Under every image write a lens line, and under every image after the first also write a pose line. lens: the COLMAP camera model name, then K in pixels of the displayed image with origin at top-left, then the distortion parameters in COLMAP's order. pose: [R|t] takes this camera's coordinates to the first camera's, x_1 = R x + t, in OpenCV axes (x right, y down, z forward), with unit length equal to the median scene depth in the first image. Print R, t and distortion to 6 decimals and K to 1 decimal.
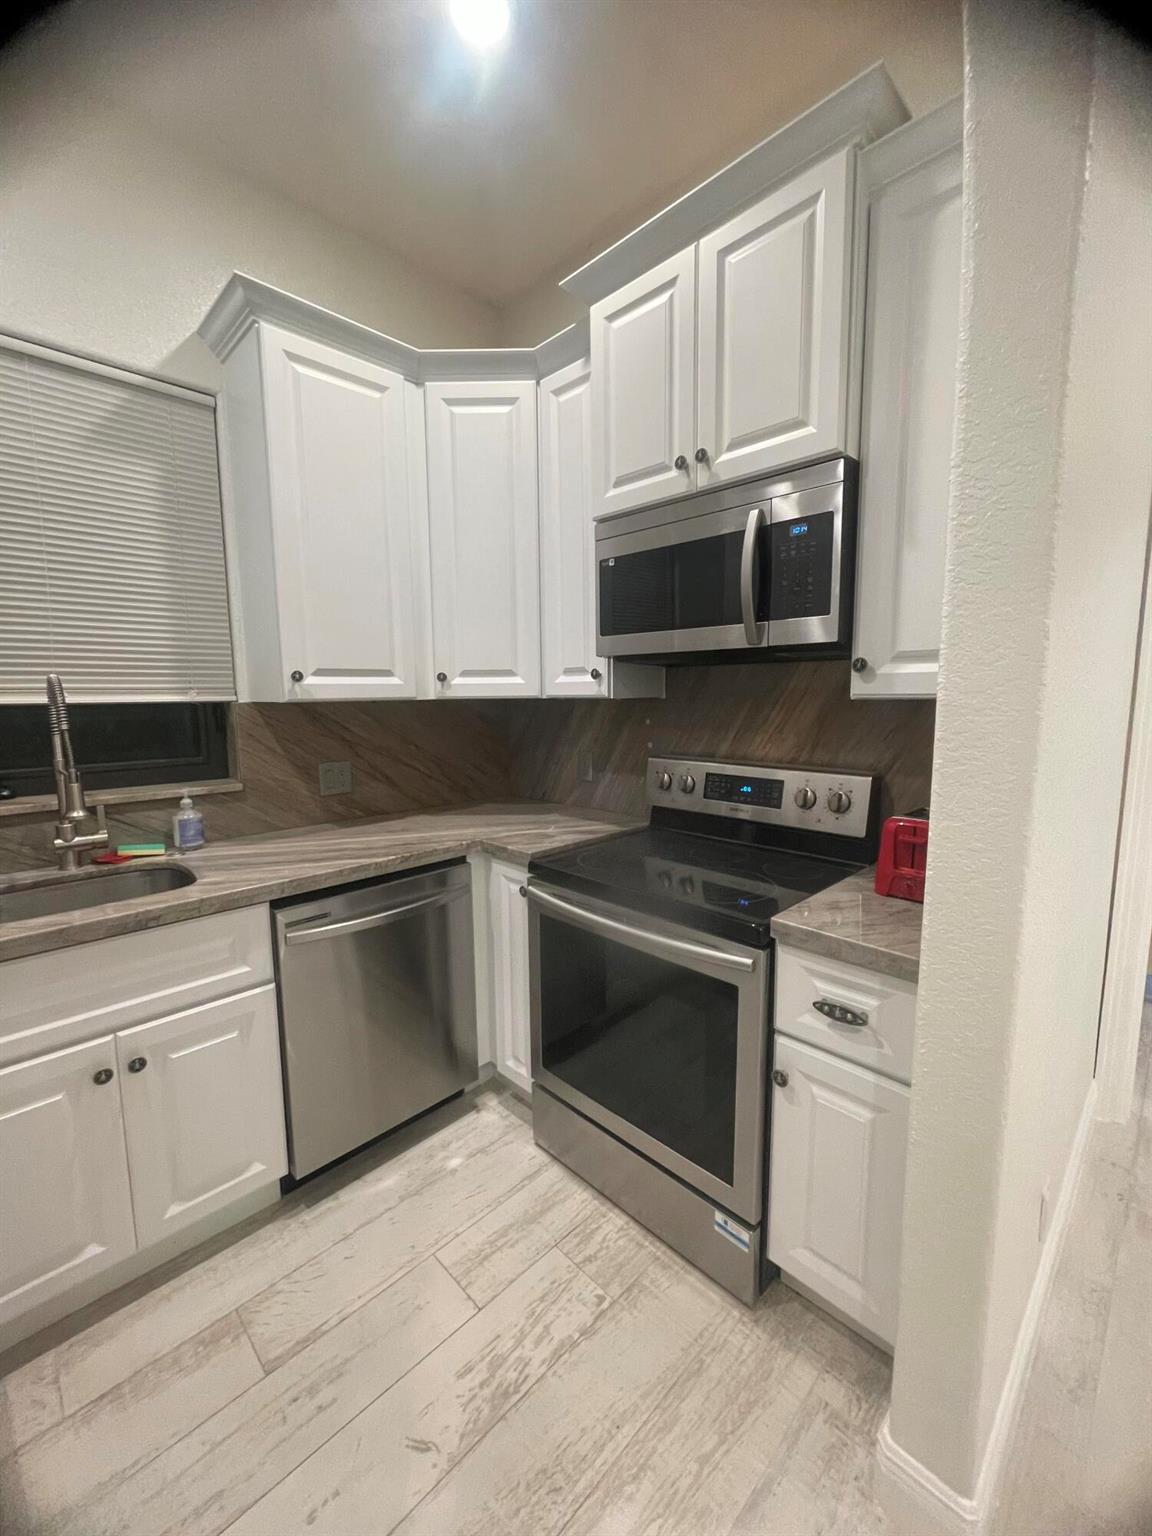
lens RADIAL K [[617.7, 0, 574.2], [0, 617.7, 766.3], [0, 0, 1]] dist [-0.003135, 0.000512]
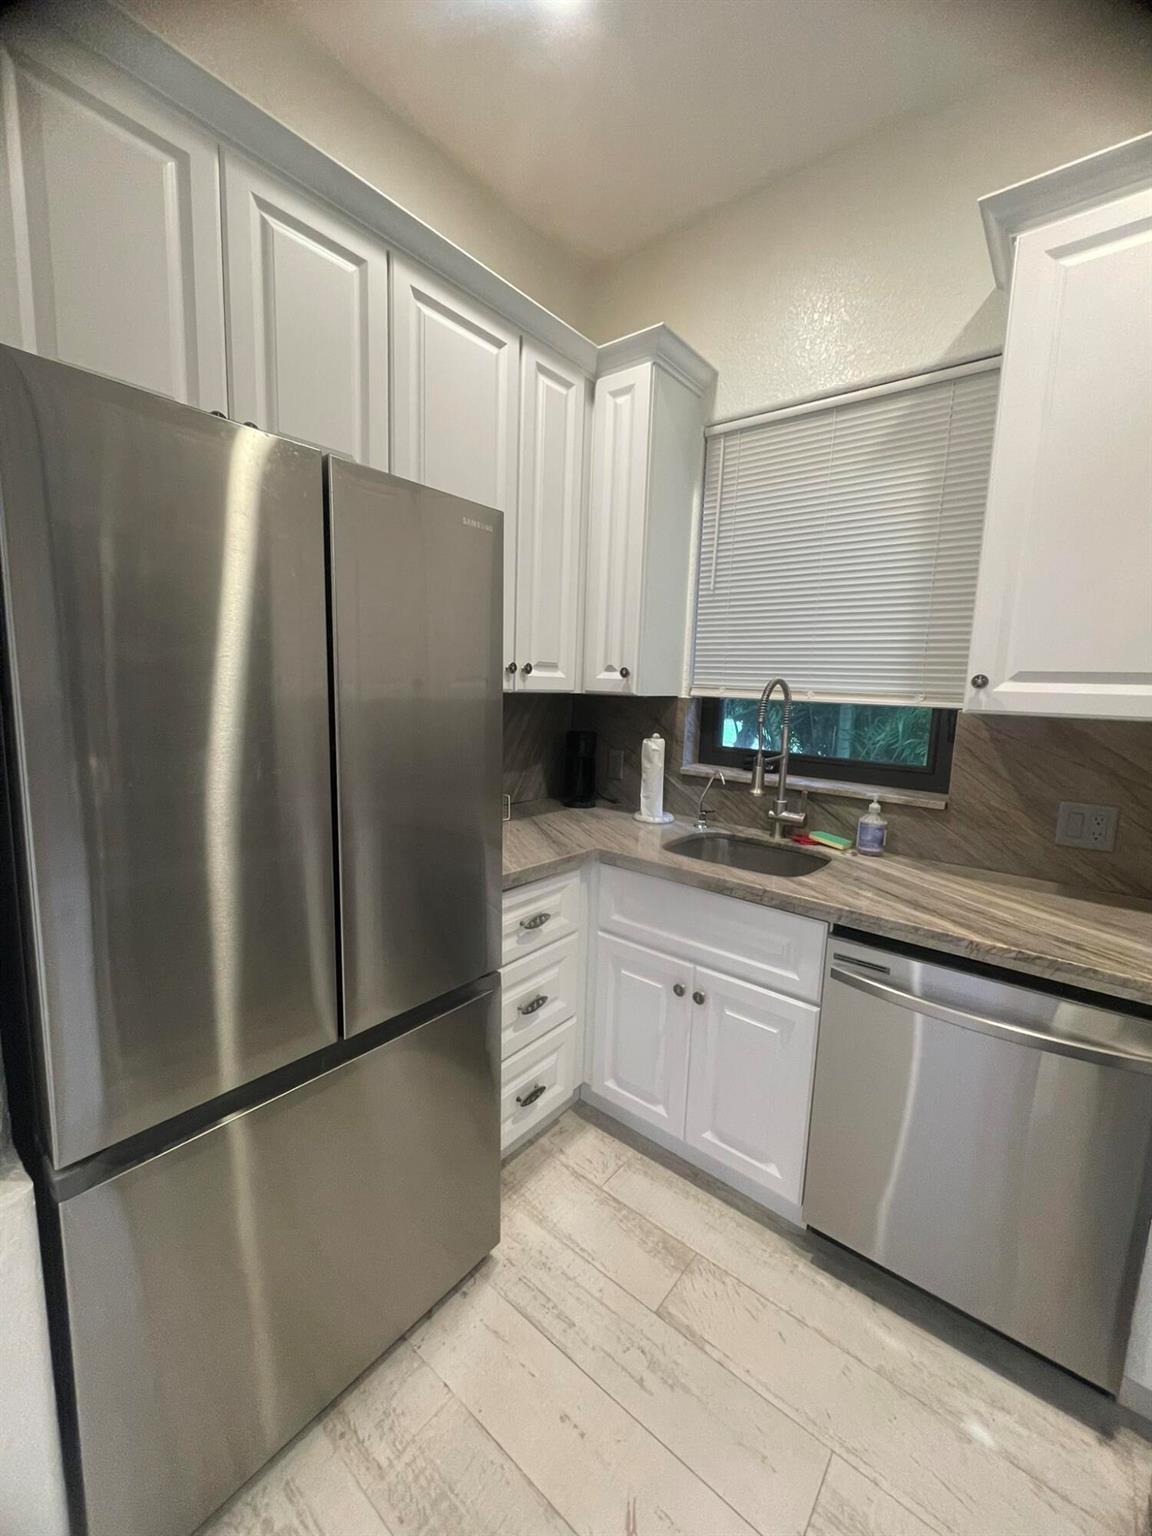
lens RADIAL K [[617.7, 0, 573.4], [0, 617.7, 766.8], [0, 0, 1]] dist [-0.003135, 0.000512]
pose [[0.105440, 0.149372, -0.983143, 0.315766], [-0.152241, 0.979424, 0.132479, -0.069174], [0.982703, 0.135706, 0.126011, 0.434621]]
